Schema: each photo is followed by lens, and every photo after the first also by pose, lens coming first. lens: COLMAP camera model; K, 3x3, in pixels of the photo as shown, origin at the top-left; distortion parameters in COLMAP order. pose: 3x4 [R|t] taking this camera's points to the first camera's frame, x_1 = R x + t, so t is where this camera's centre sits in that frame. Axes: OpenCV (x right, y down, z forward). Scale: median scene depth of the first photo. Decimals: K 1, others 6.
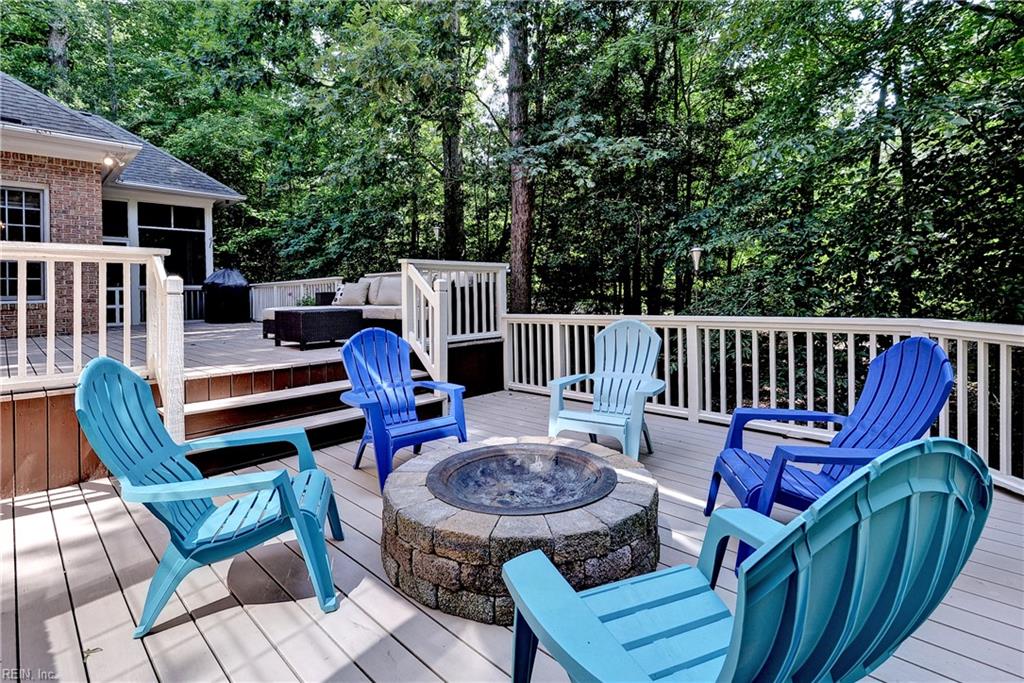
lens RADIAL K [[484.3, 0, 528.2], [0, 484.3, 289.1], [0, 0, 1]] dist [0.001589, 0.000341]
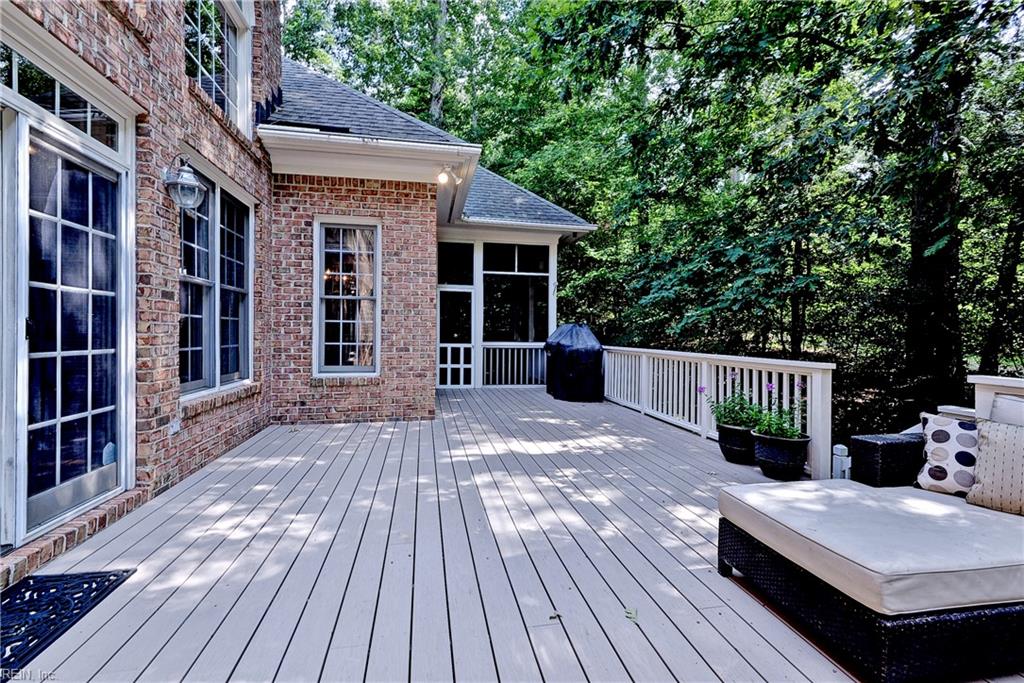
lens RADIAL K [[478.7, 0, 511.8], [0, 478.7, 328.9], [0, 0, 1]] dist [0.000732, 0.000060]
pose [[0.799439, 0.024539, -0.600246, -0.263357], [-0.022921, 0.999684, 0.010341, -0.039838], [0.600310, 0.005492, 0.799749, 0.365206]]
